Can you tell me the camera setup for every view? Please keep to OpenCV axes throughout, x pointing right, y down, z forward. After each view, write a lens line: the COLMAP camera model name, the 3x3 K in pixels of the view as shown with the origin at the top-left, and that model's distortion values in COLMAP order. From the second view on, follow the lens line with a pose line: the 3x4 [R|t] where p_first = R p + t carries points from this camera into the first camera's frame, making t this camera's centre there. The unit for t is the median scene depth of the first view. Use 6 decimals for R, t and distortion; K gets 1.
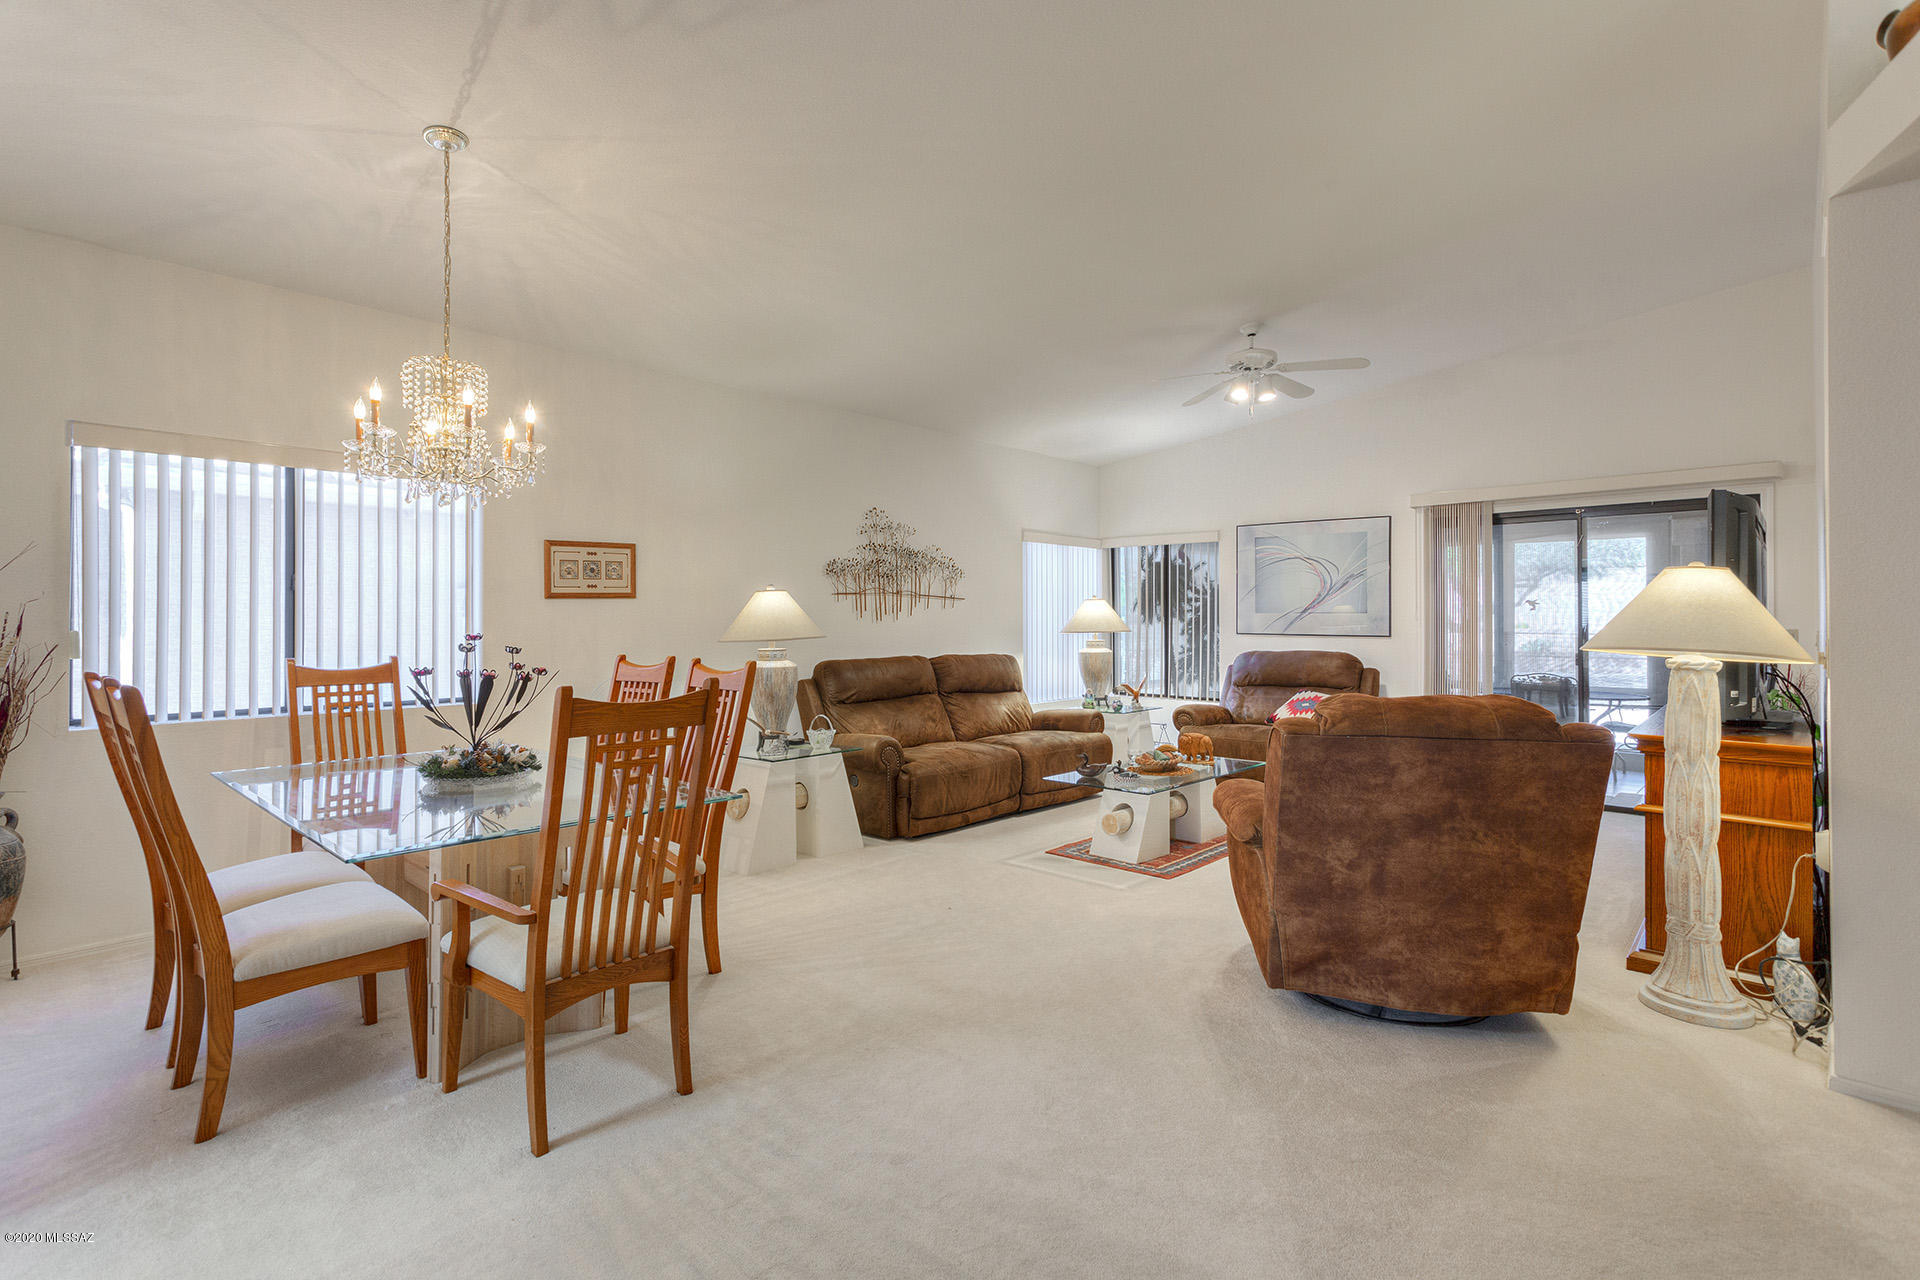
lens RADIAL K [[936.4, 0, 946.3], [0, 936.4, 609.7], [0, 0, 1]] dist [0.001017, 0.000636]
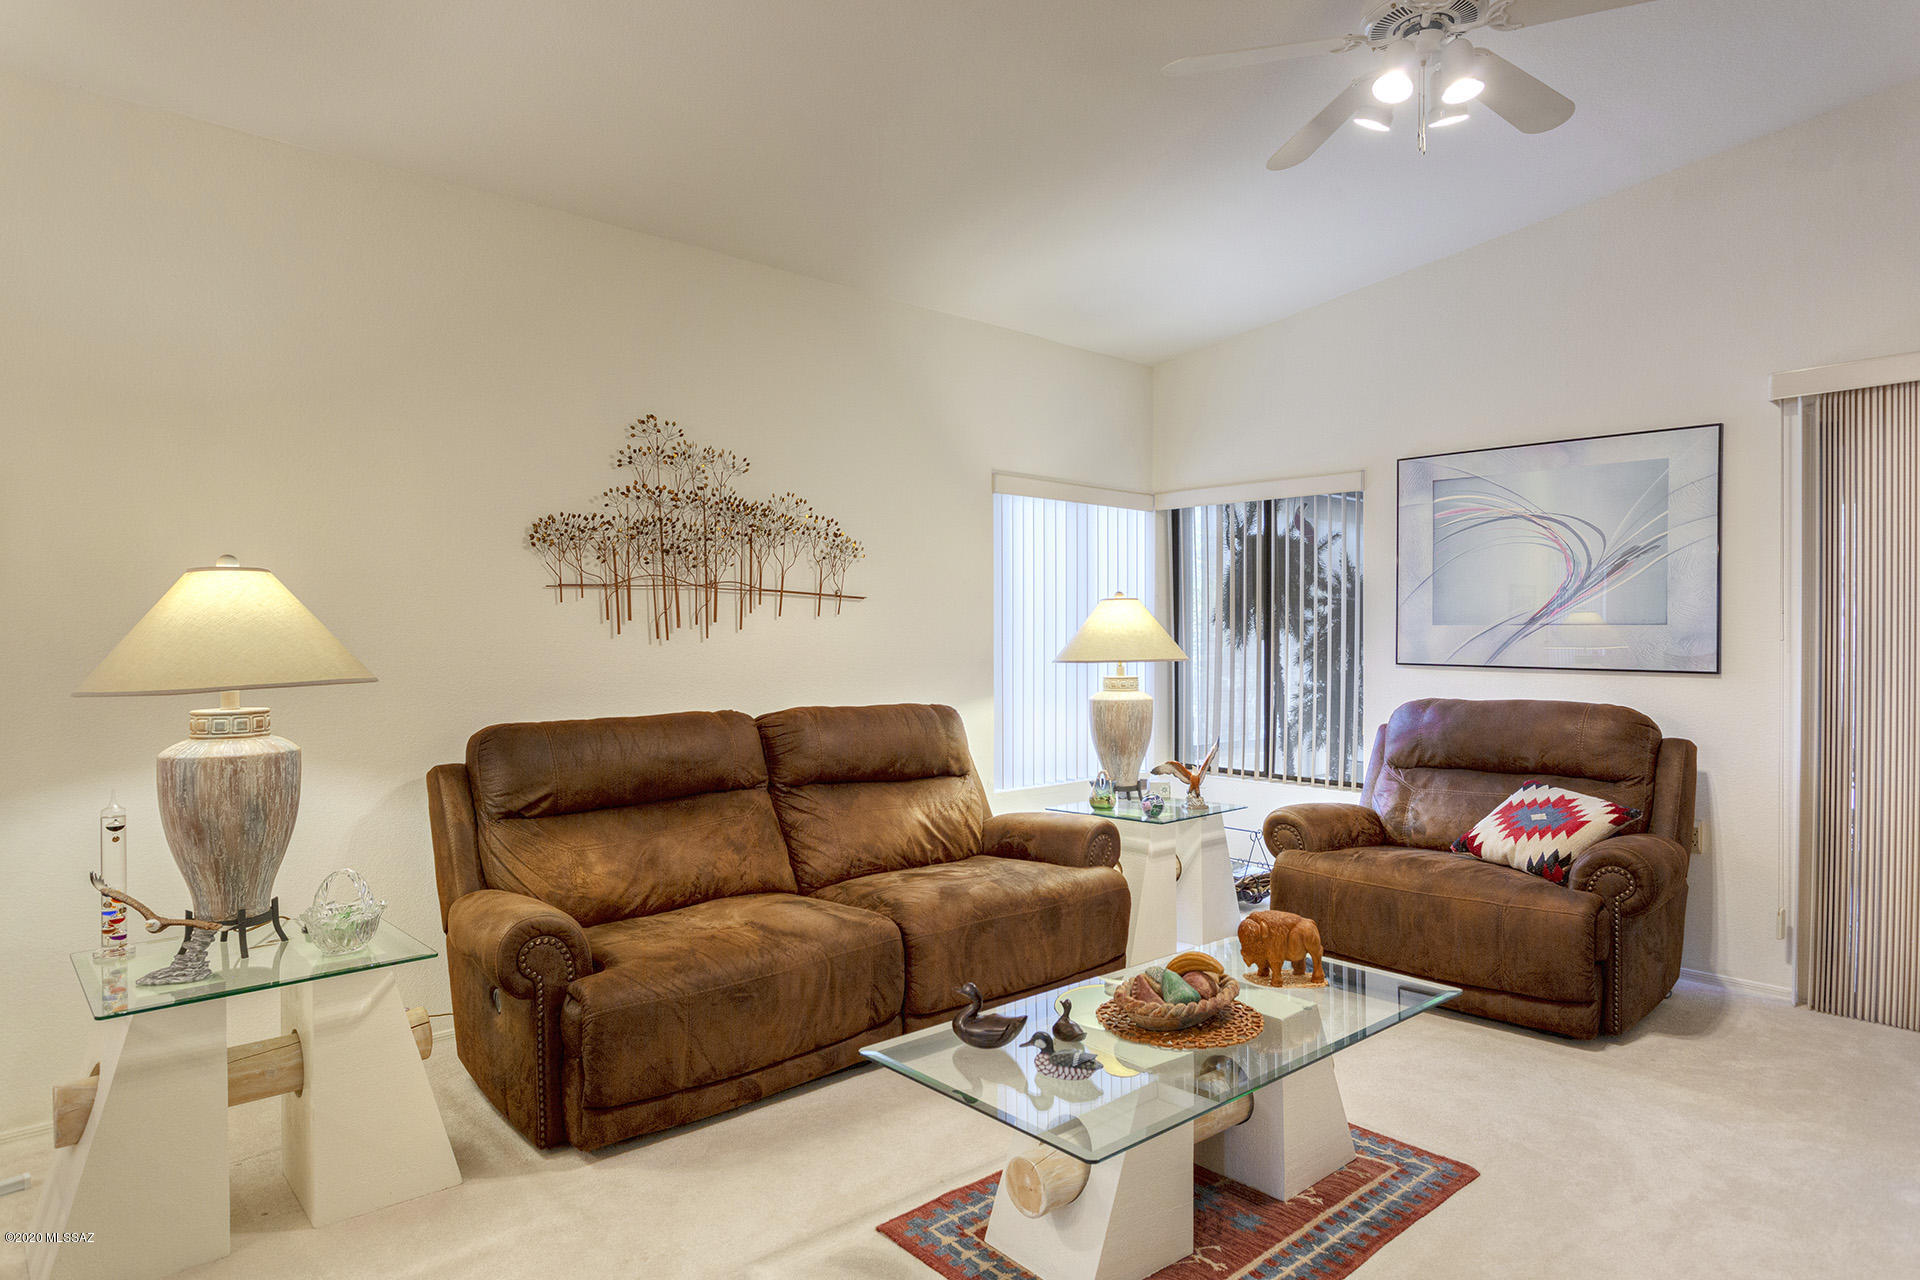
lens RADIAL K [[1121.9, 0, 960.0], [0, 1121.9, 640.0], [0, 0, 1]] dist [-0.004181, 0.000255]
pose [[0.996482, 0.000917, -0.083799, 0.138915], [0.000404, 0.999876, 0.015745, 0.002301], [0.083803, -0.015723, 0.996358, 0.412458]]
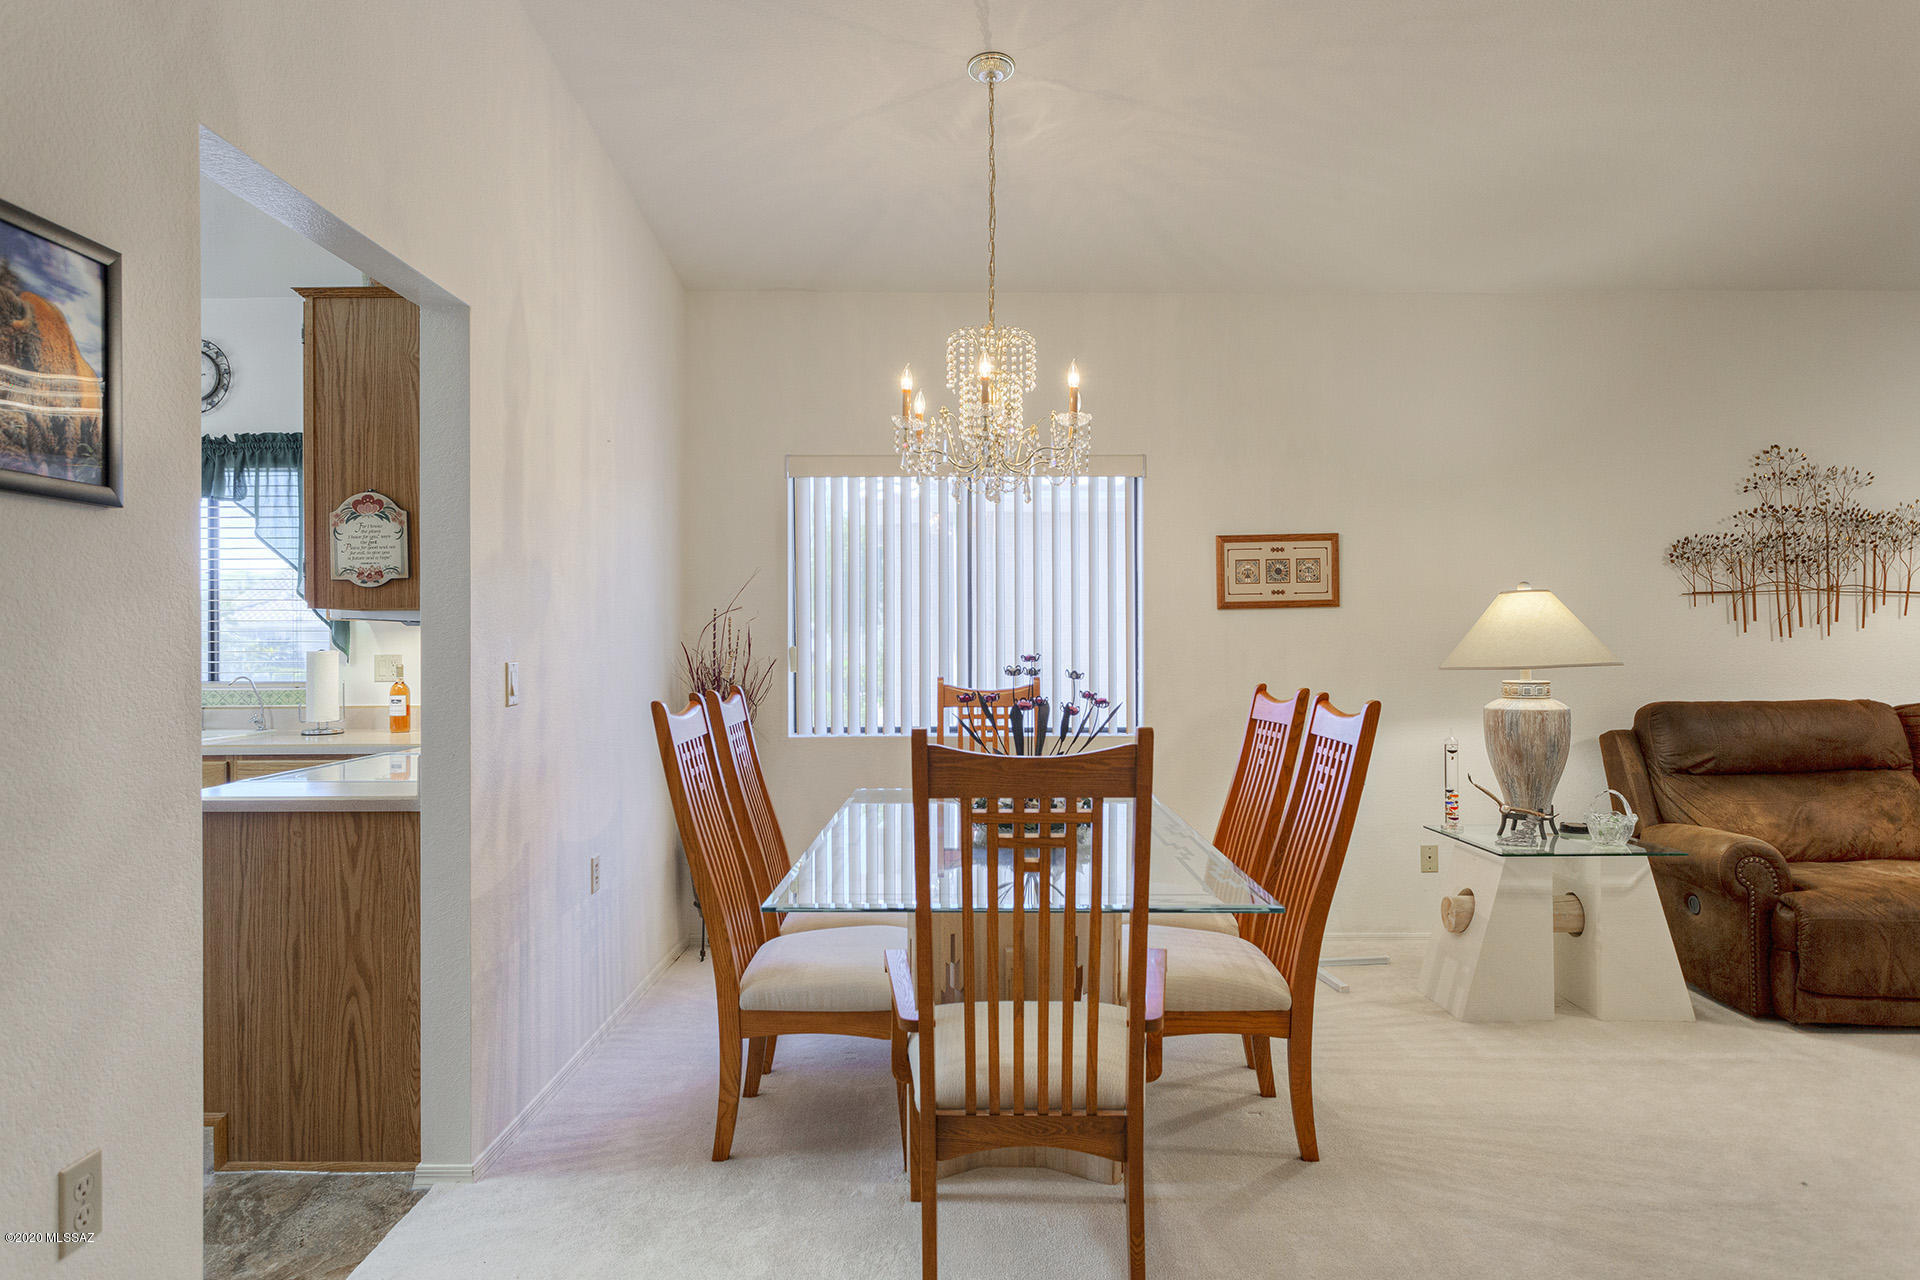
lens RADIAL K [[1121.9, 0, 928.8], [0, 1121.9, 636.0], [0, 0, 1]] dist [-0.004820, 0.001287]
pose [[0.673519, 0.001632, -0.739168, 0.085045], [0.008183, 0.999920, 0.009664, -0.000344], [0.739125, -0.012557, 0.673451, 0.132008]]
